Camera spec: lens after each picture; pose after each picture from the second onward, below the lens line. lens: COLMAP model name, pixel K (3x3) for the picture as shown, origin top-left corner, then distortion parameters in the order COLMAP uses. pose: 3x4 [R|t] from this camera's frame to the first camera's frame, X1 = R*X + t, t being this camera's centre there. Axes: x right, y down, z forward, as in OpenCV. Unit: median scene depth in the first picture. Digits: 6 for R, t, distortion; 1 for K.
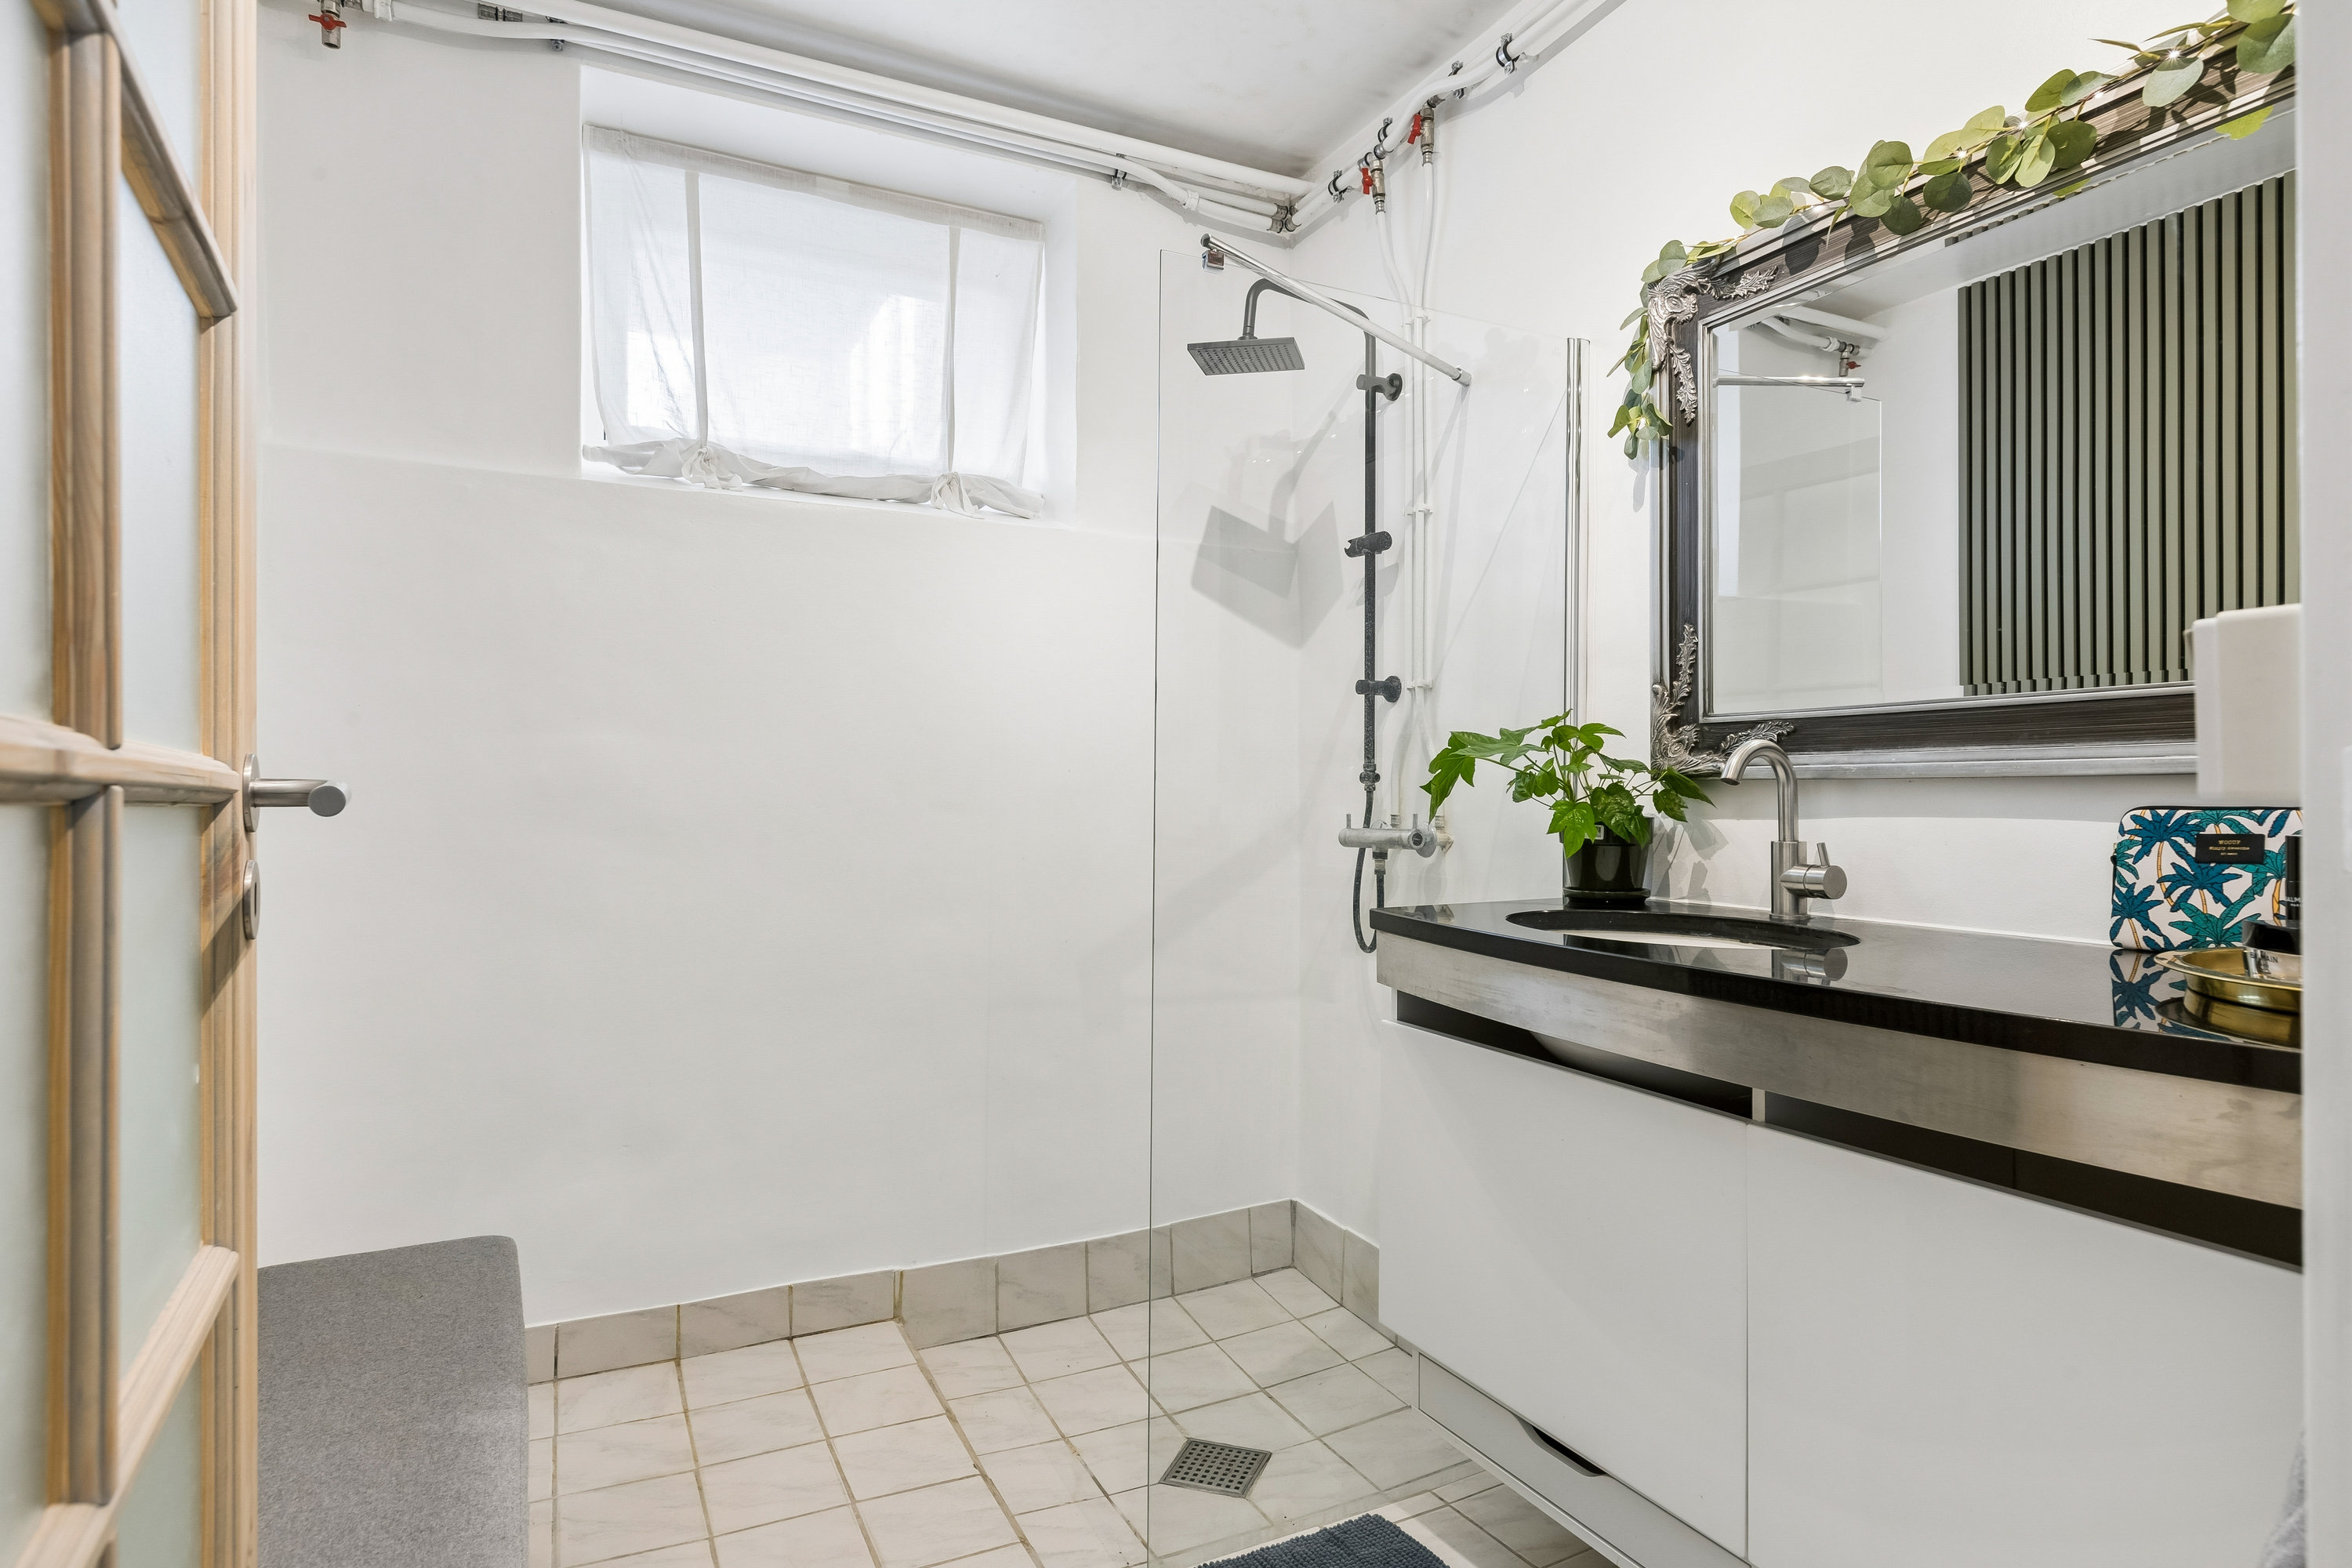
lens RADIAL K [[1263.0, 0, 1174.7], [0, 1263.0, 771.9], [0, 0, 1]] dist [0.000599, -0.000315]
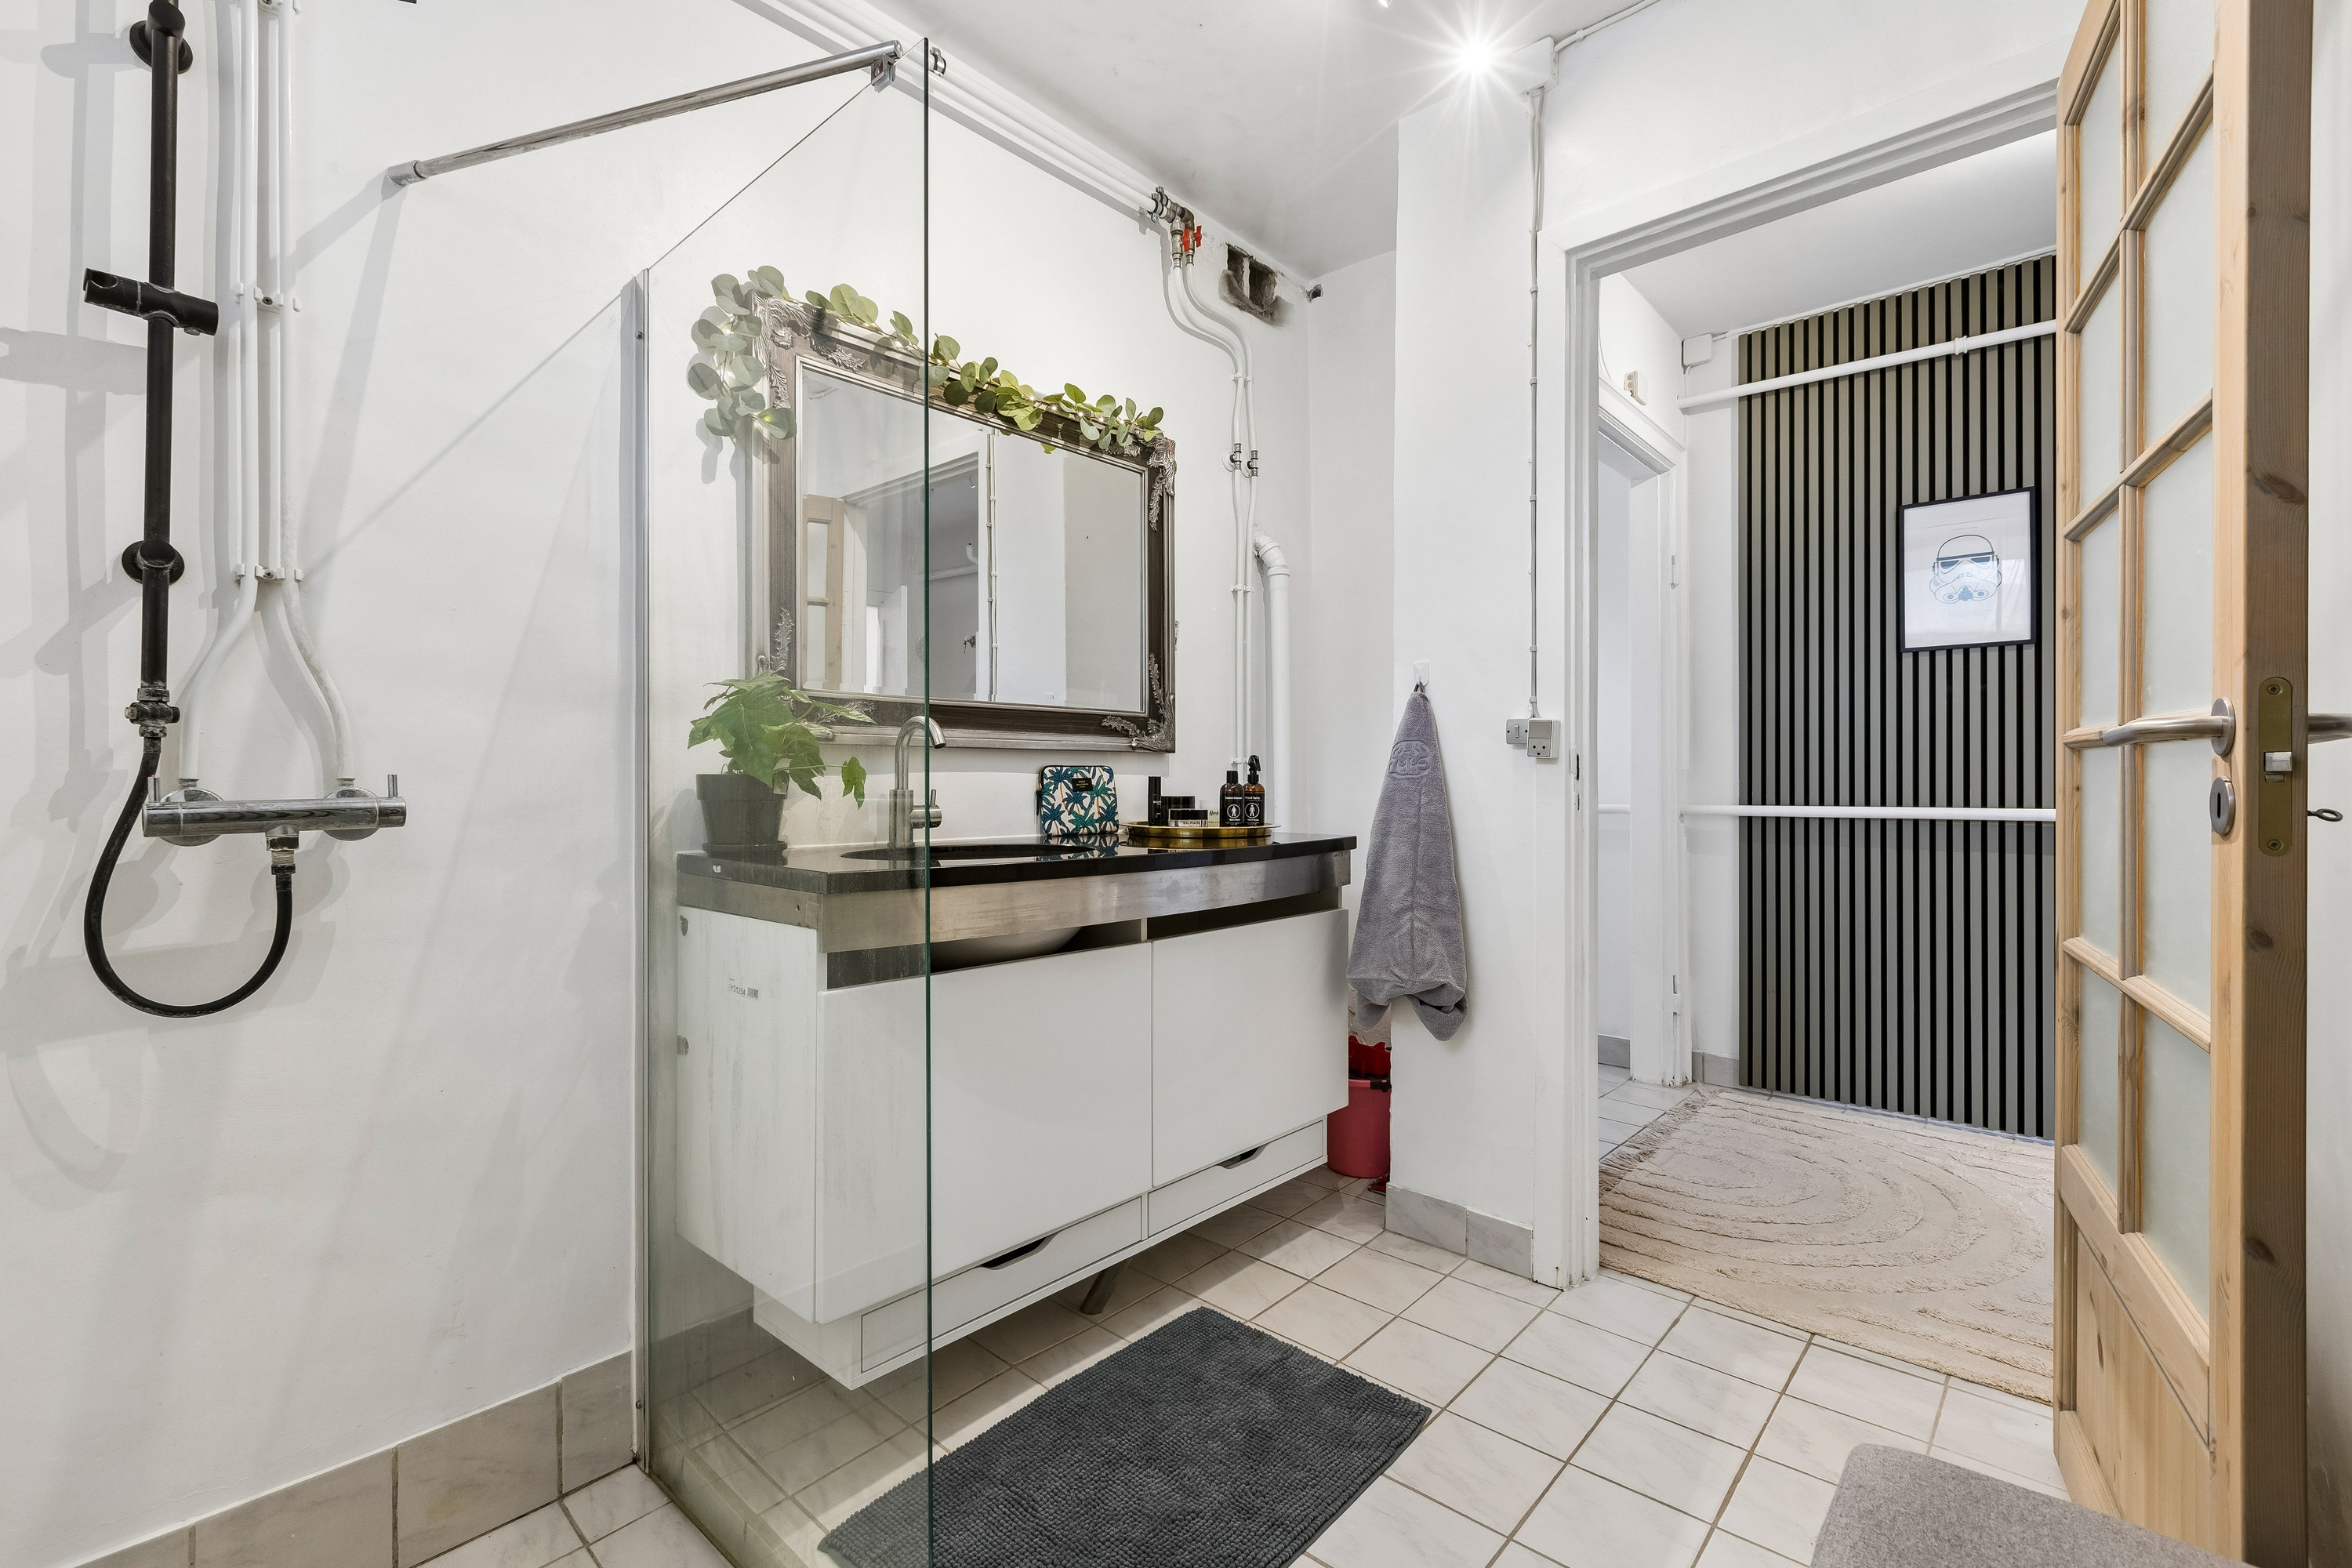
lens RADIAL K [[1056.2, 0, 1188.6], [0, 1056.2, 781.5], [0, 0, 1]] dist [0.004351, -0.001310]
pose [[-0.379008, 0.004501, 0.925383, -0.728970], [-0.010987, 0.999896, -0.009364, 0.054406], [-0.925328, -0.013716, -0.378919, 1.176018]]
